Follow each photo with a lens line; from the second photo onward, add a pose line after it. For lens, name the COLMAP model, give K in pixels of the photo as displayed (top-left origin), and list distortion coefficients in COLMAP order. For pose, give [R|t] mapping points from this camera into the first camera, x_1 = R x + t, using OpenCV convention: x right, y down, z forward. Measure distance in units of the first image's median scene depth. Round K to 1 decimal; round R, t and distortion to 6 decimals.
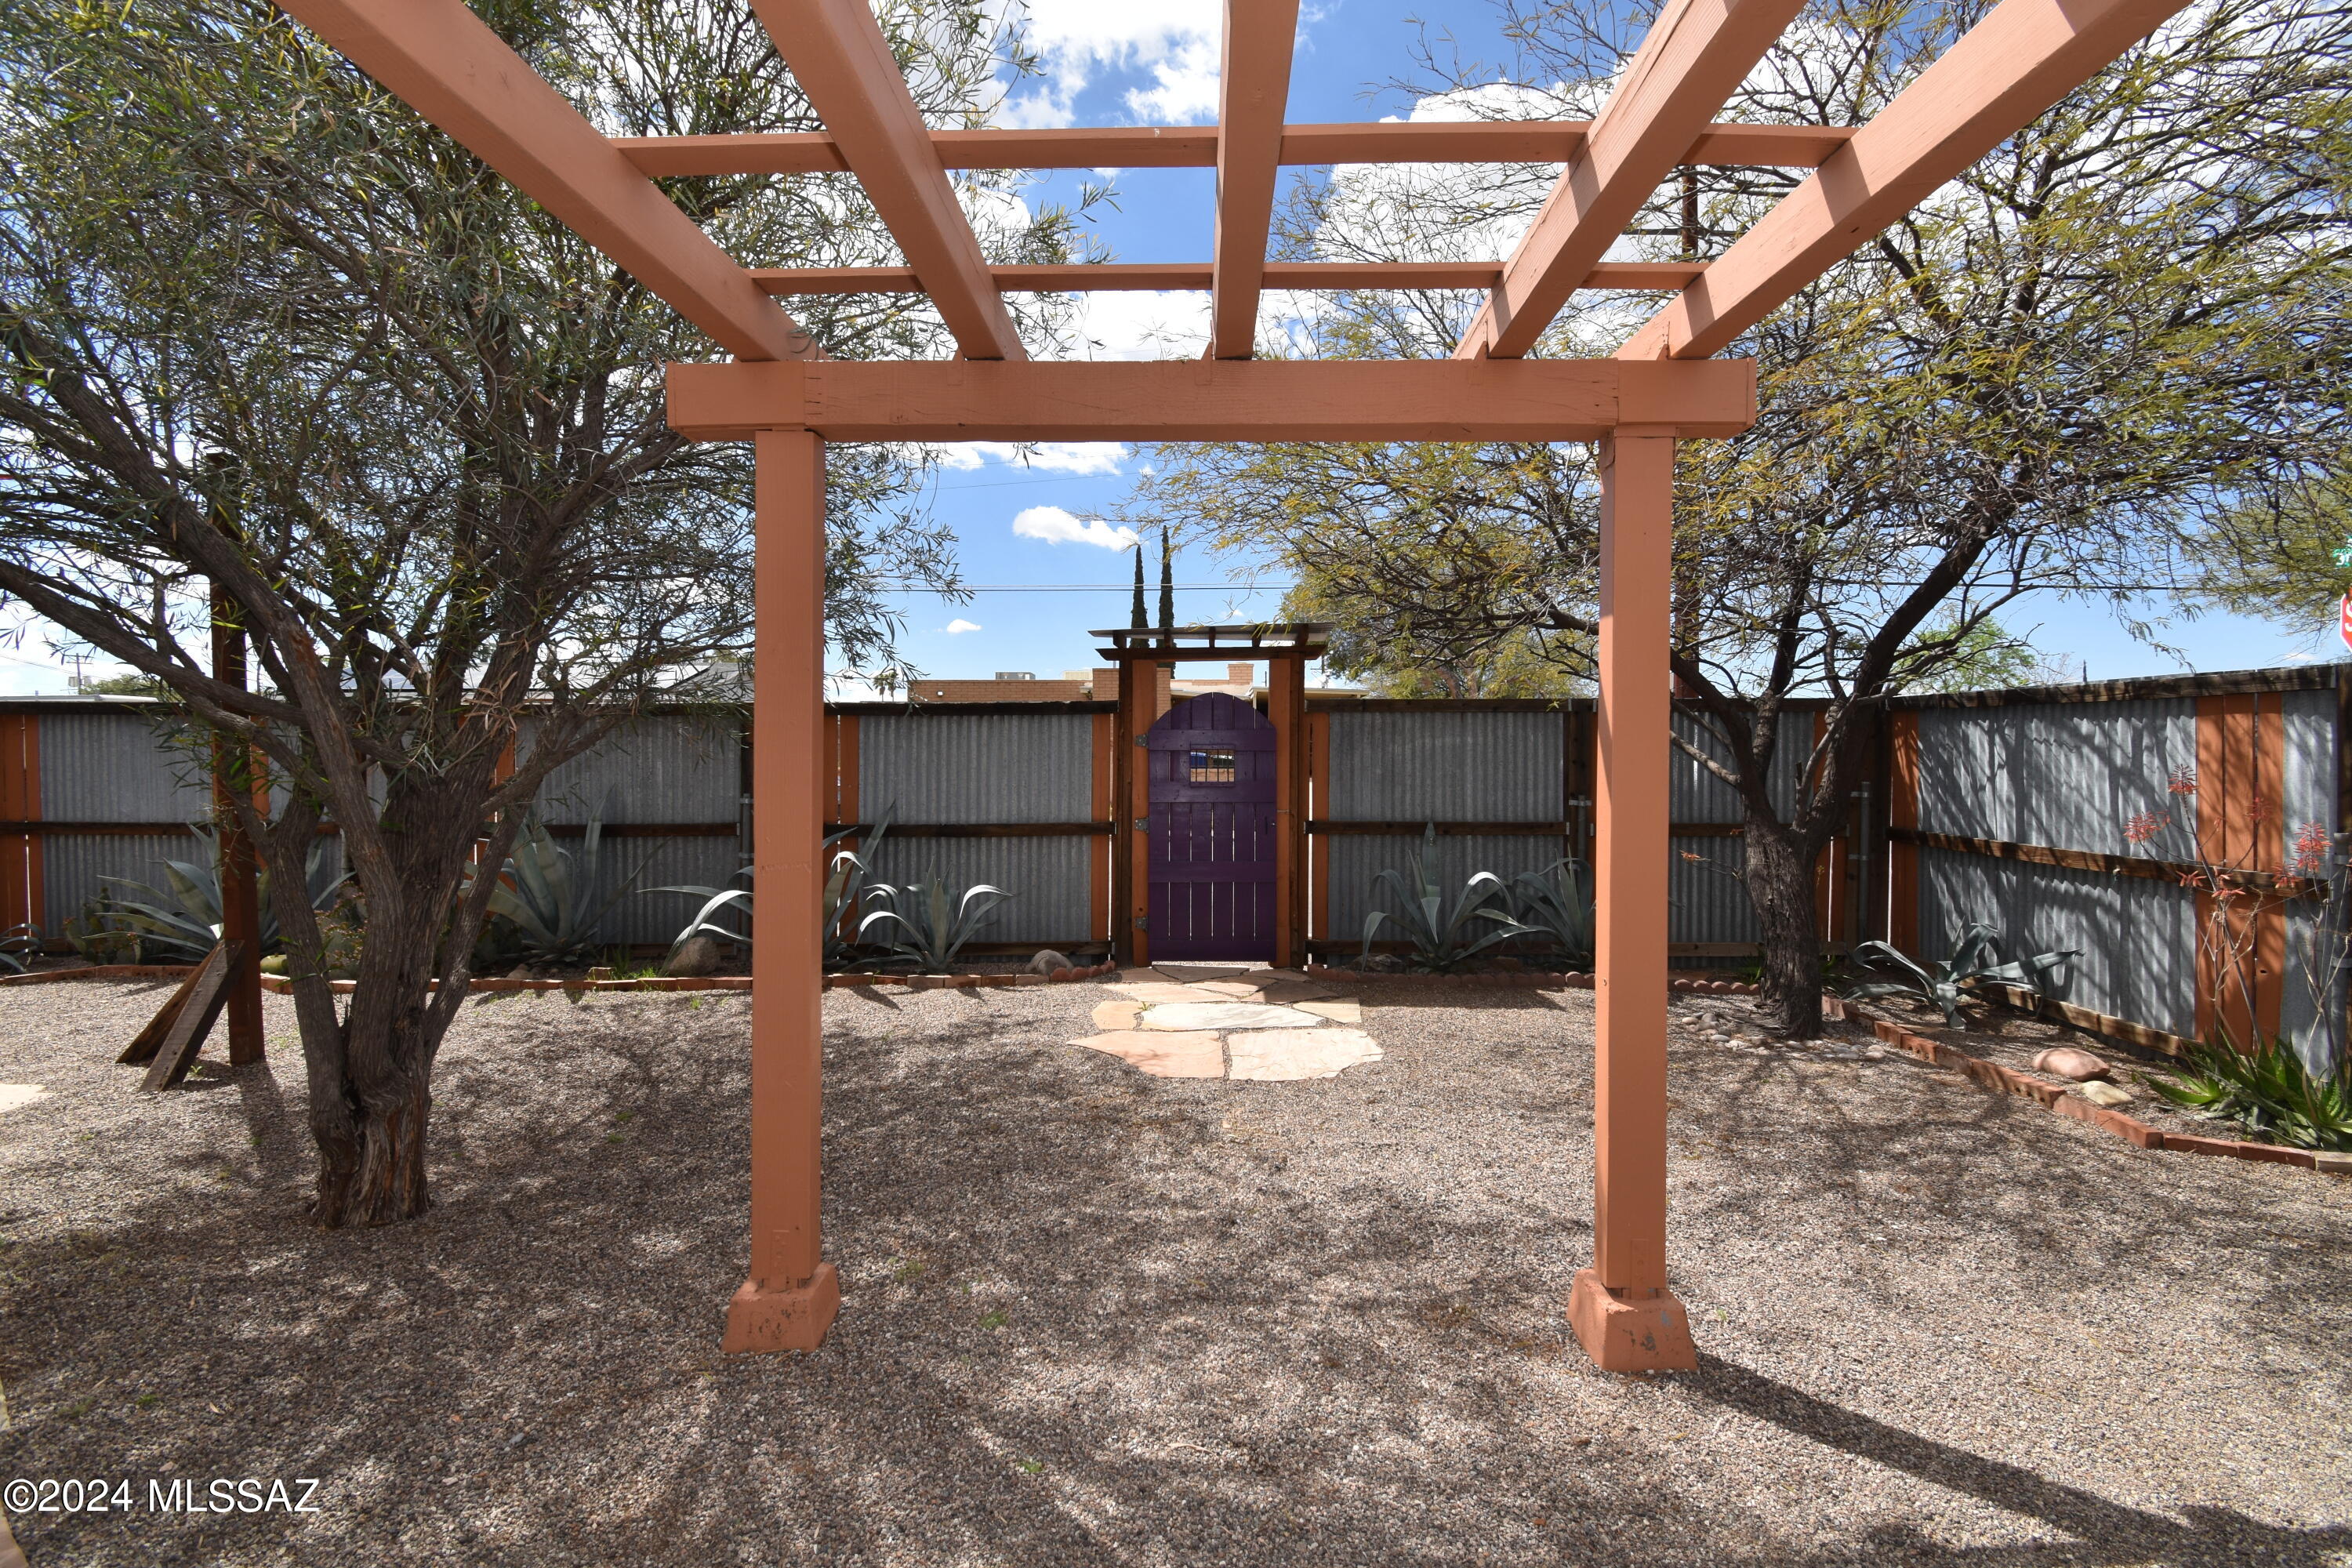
lens RADIAL K [[1039.9, 0, 1185.5], [0, 1039.9, 777.2], [0, 0, 1]] dist [0.022326, -0.027219]
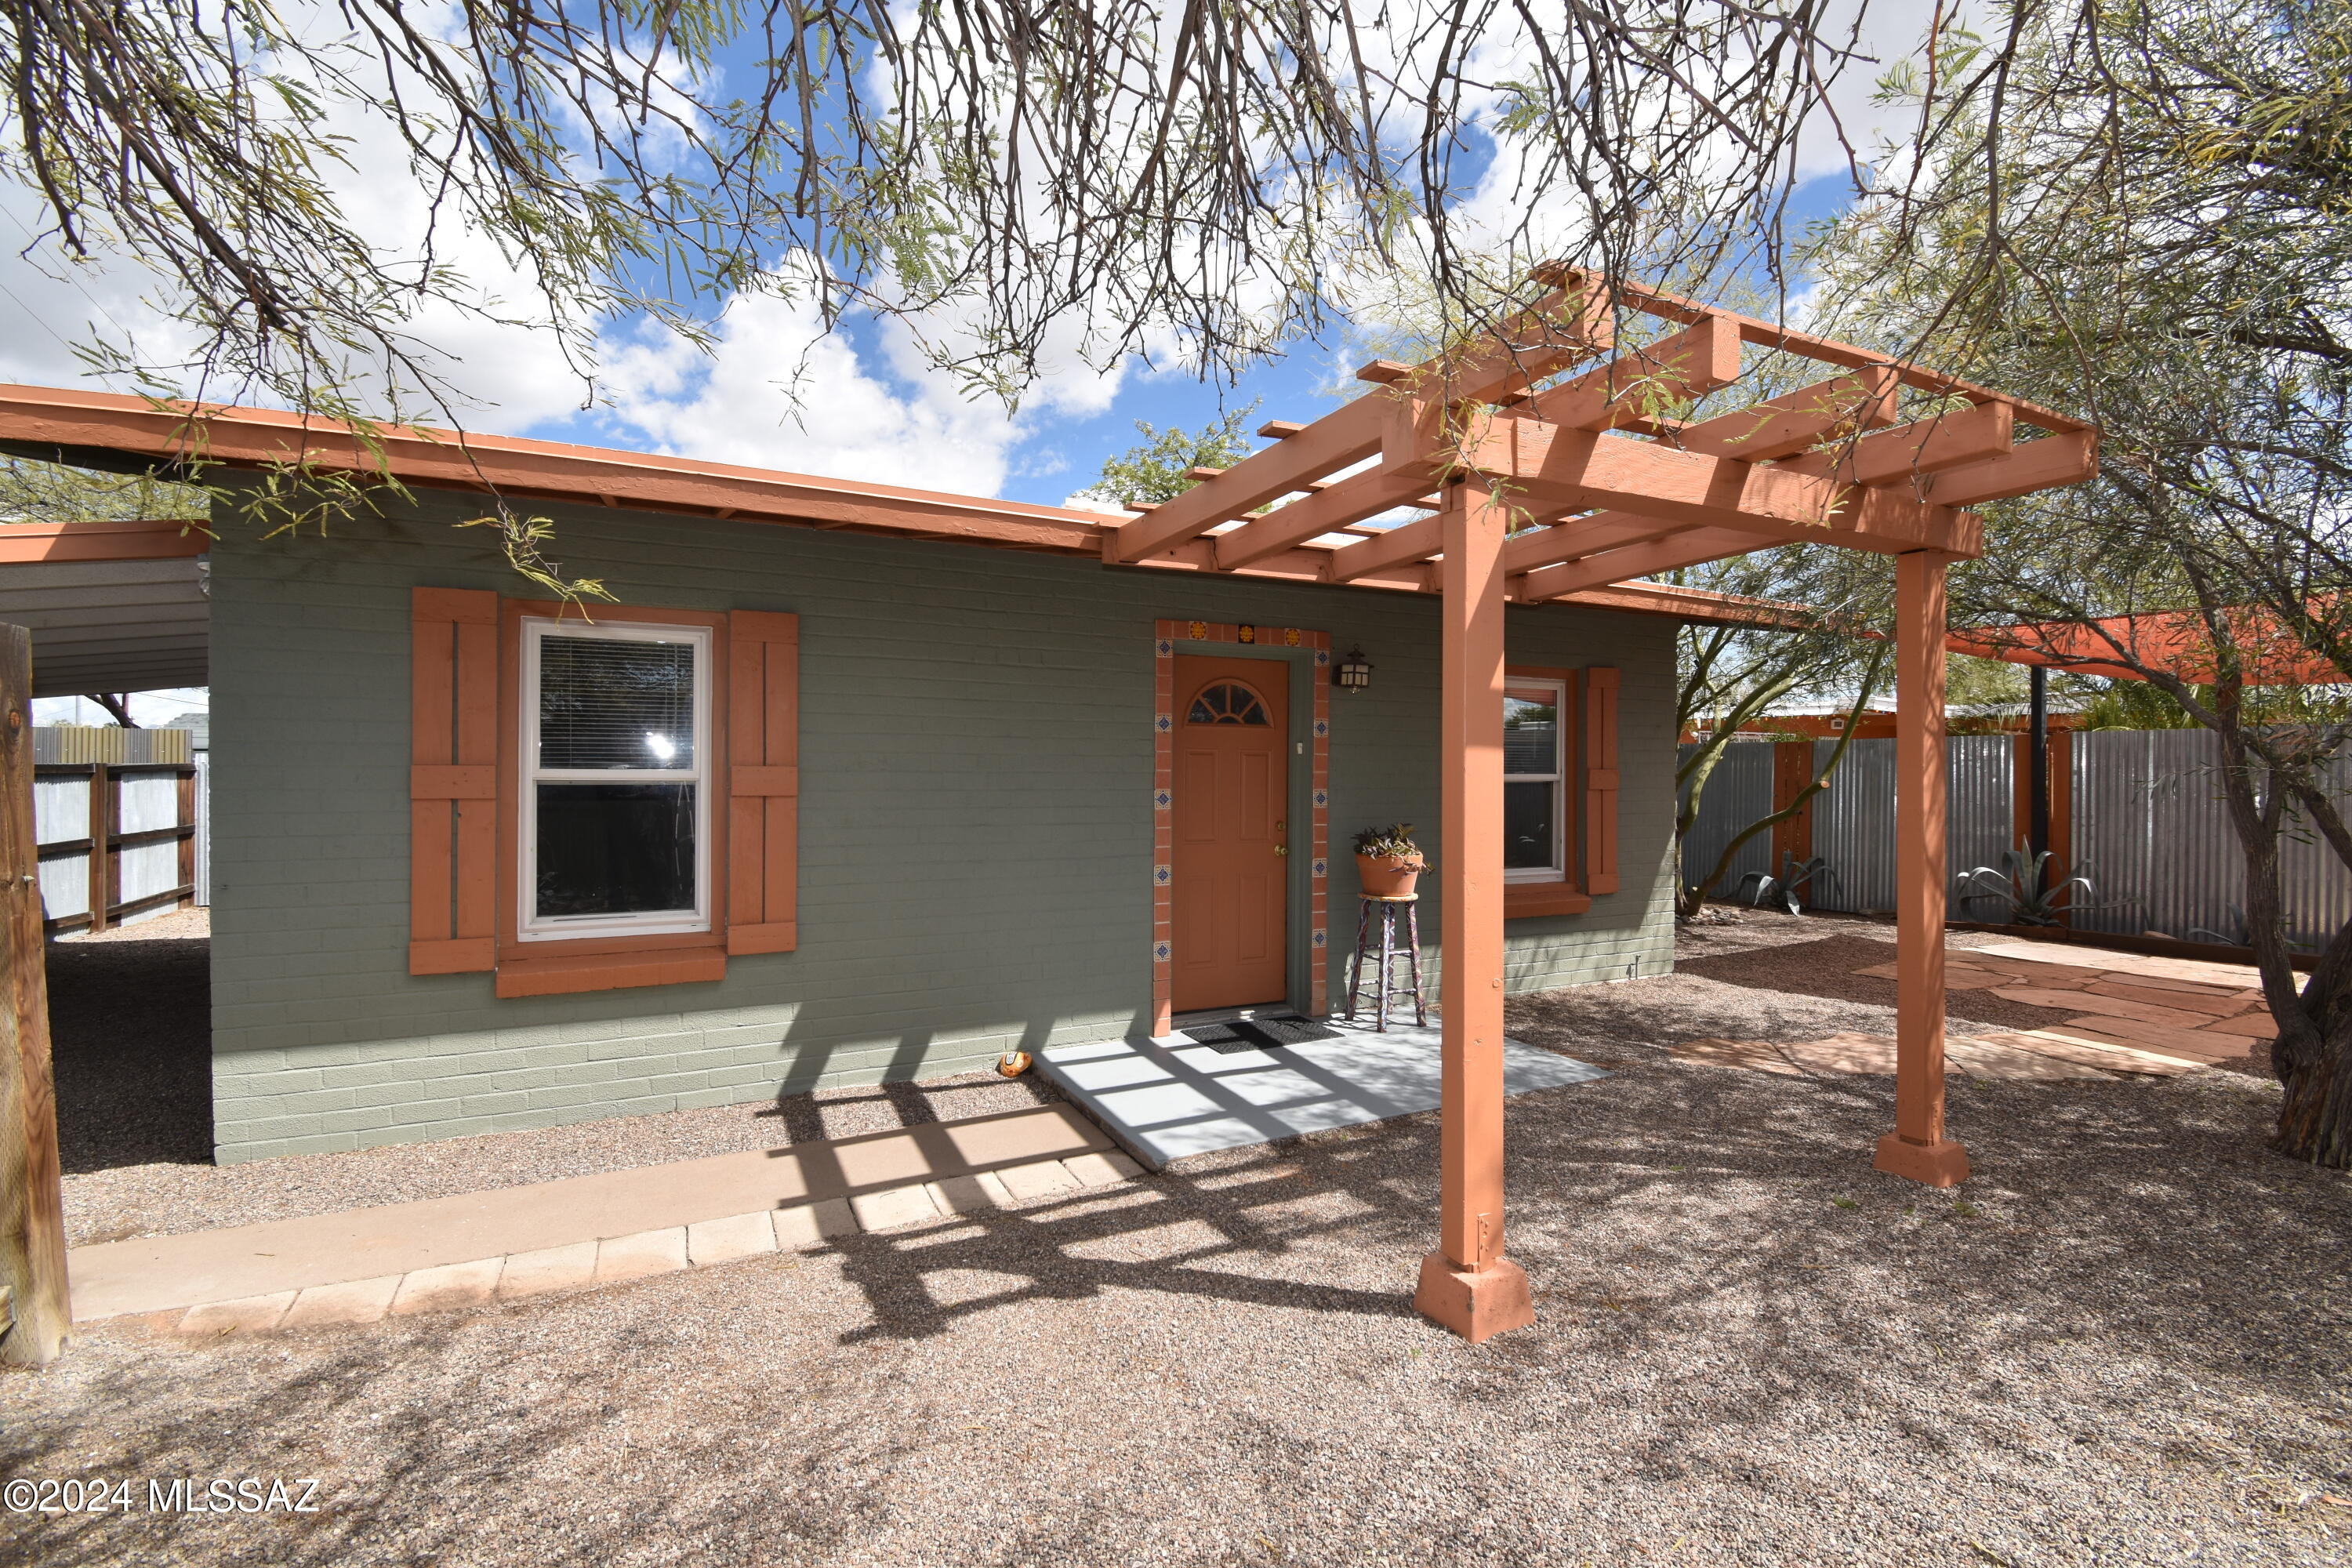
lens RADIAL K [[1039.9, 0, 1185.5], [0, 1039.9, 777.2], [0, 0, 1]] dist [0.022326, -0.027219]
pose [[-0.887858, -0.001681, -0.460115, 1.178334], [-0.009303, 0.999855, 0.014298, -0.033278], [0.460024, 0.016975, -0.887744, 1.788973]]
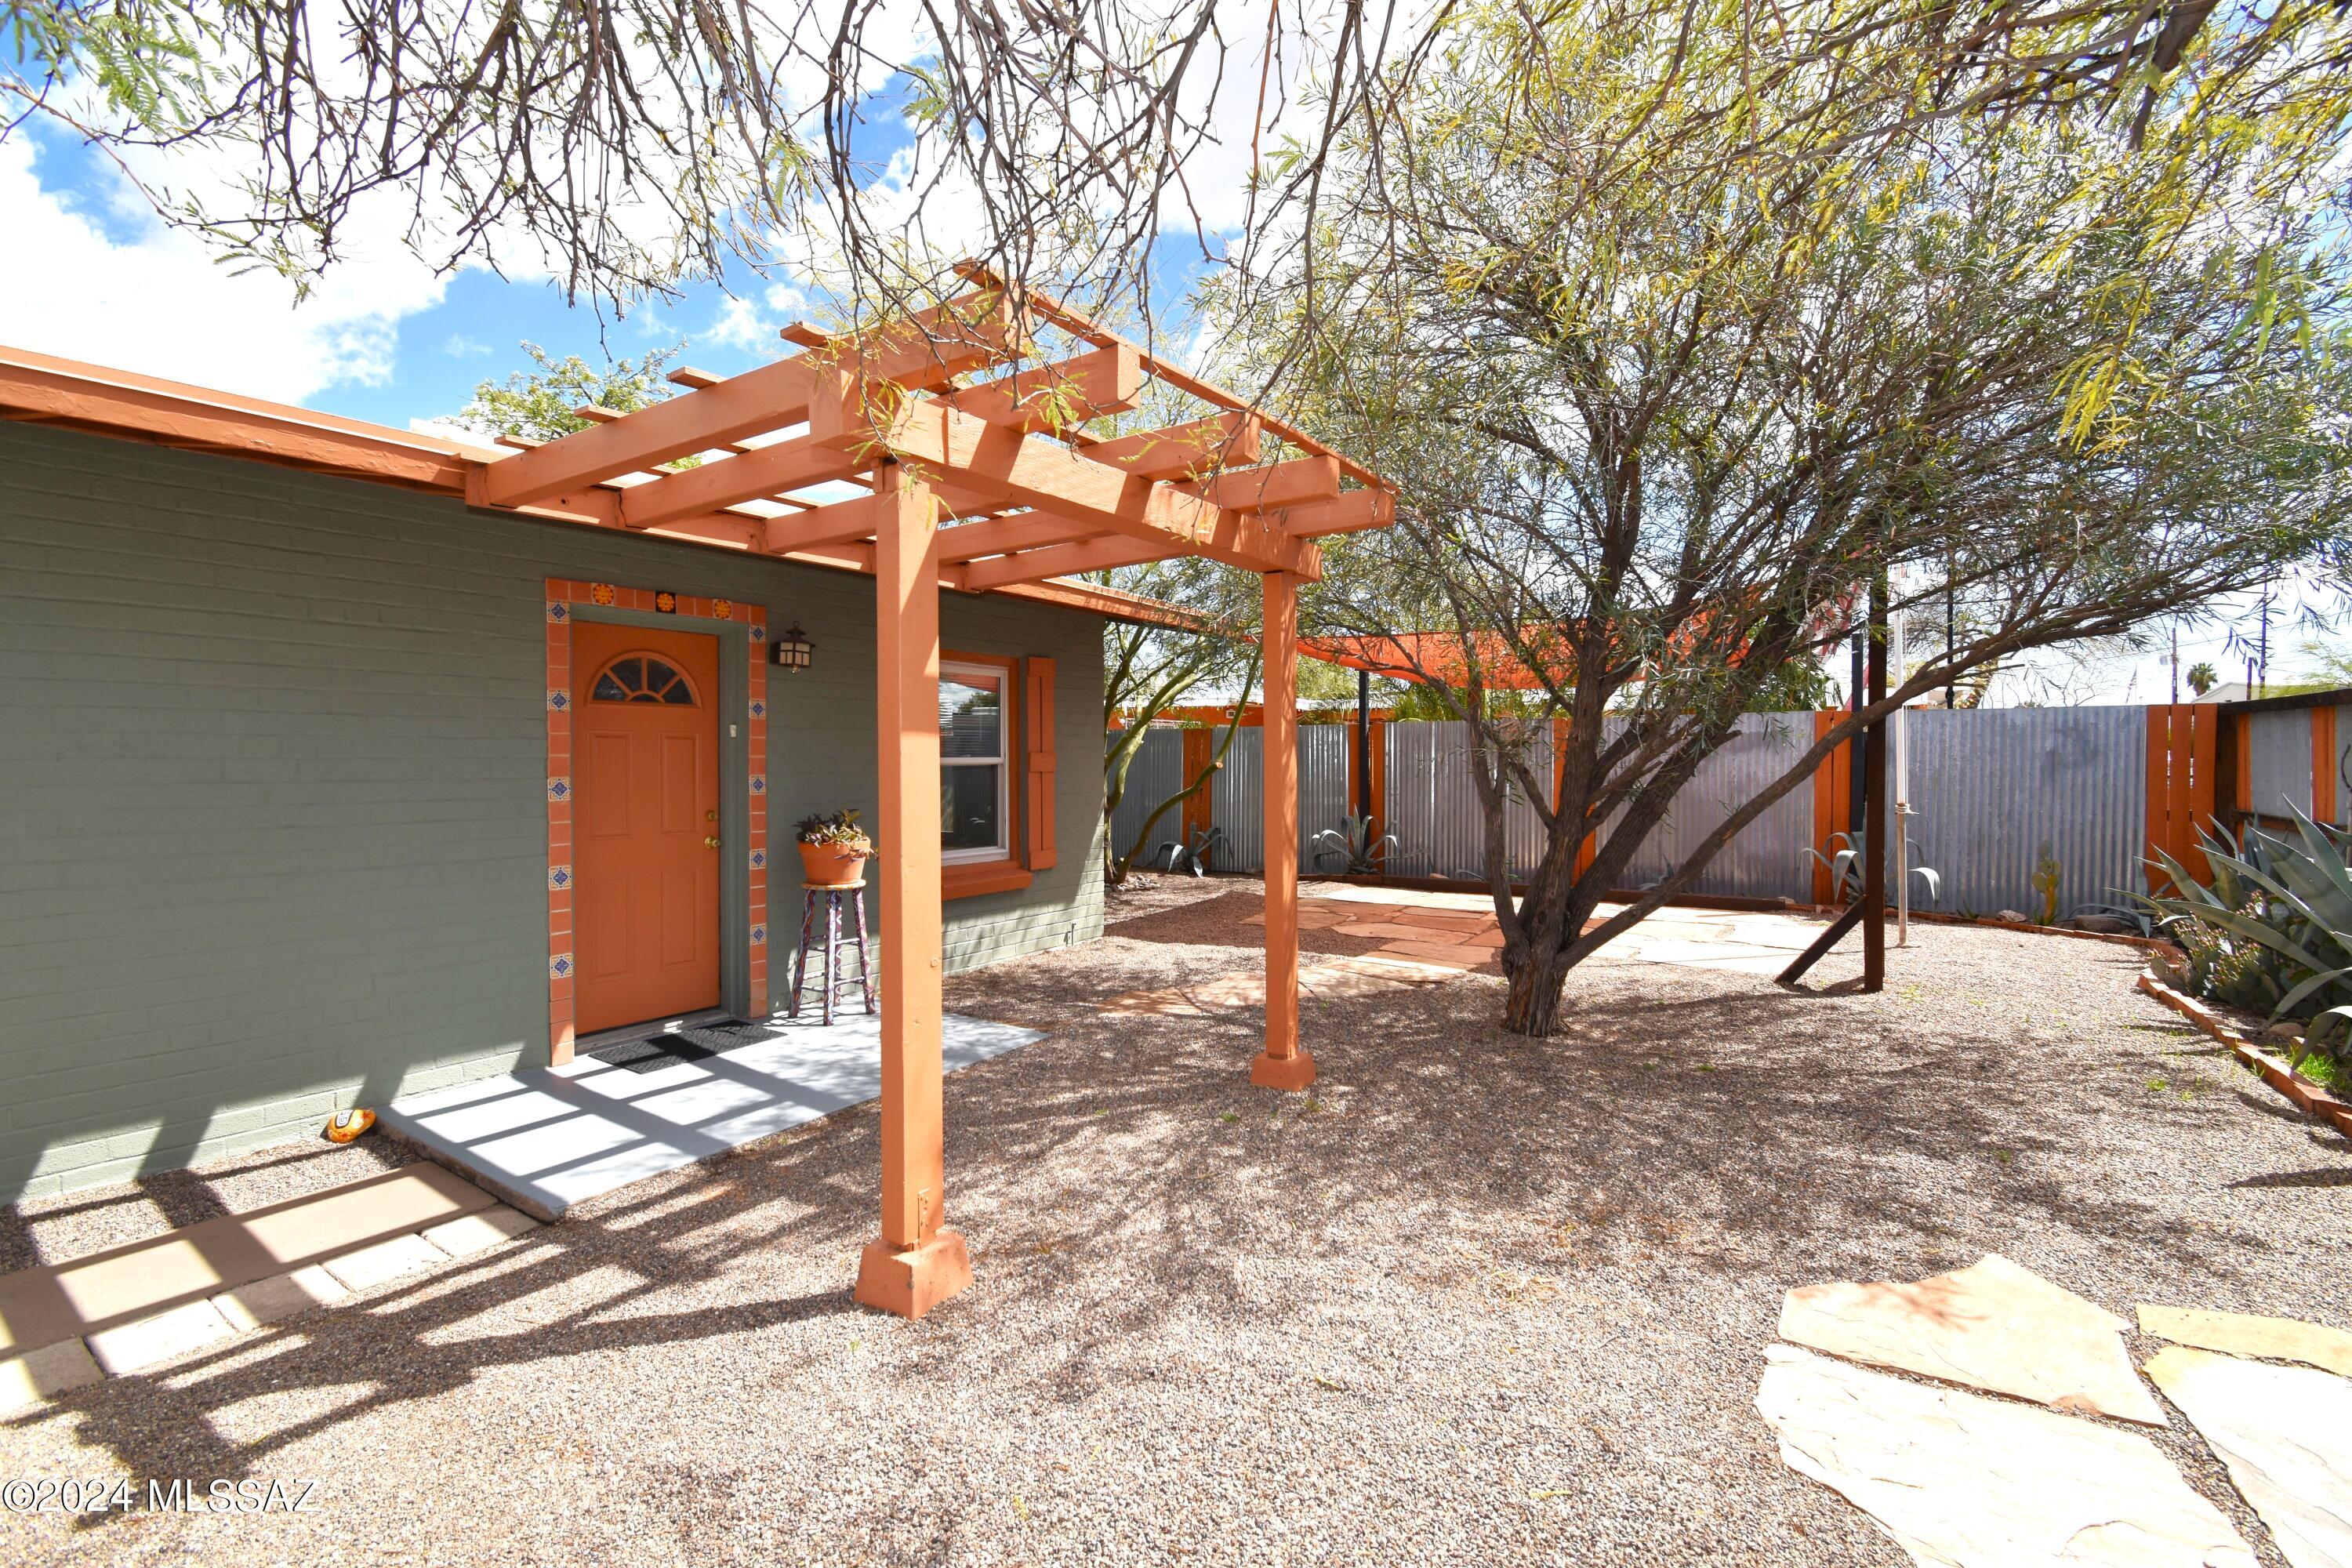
lens RADIAL K [[1039.9, 0, 1185.5], [0, 1039.9, 777.2], [0, 0, 1]] dist [0.022326, -0.027219]
pose [[-0.548667, 0.016724, -0.835874, 1.165169], [-0.008008, 0.999649, 0.025257, -0.033171], [0.836003, 0.020551, -0.548340, 1.801519]]
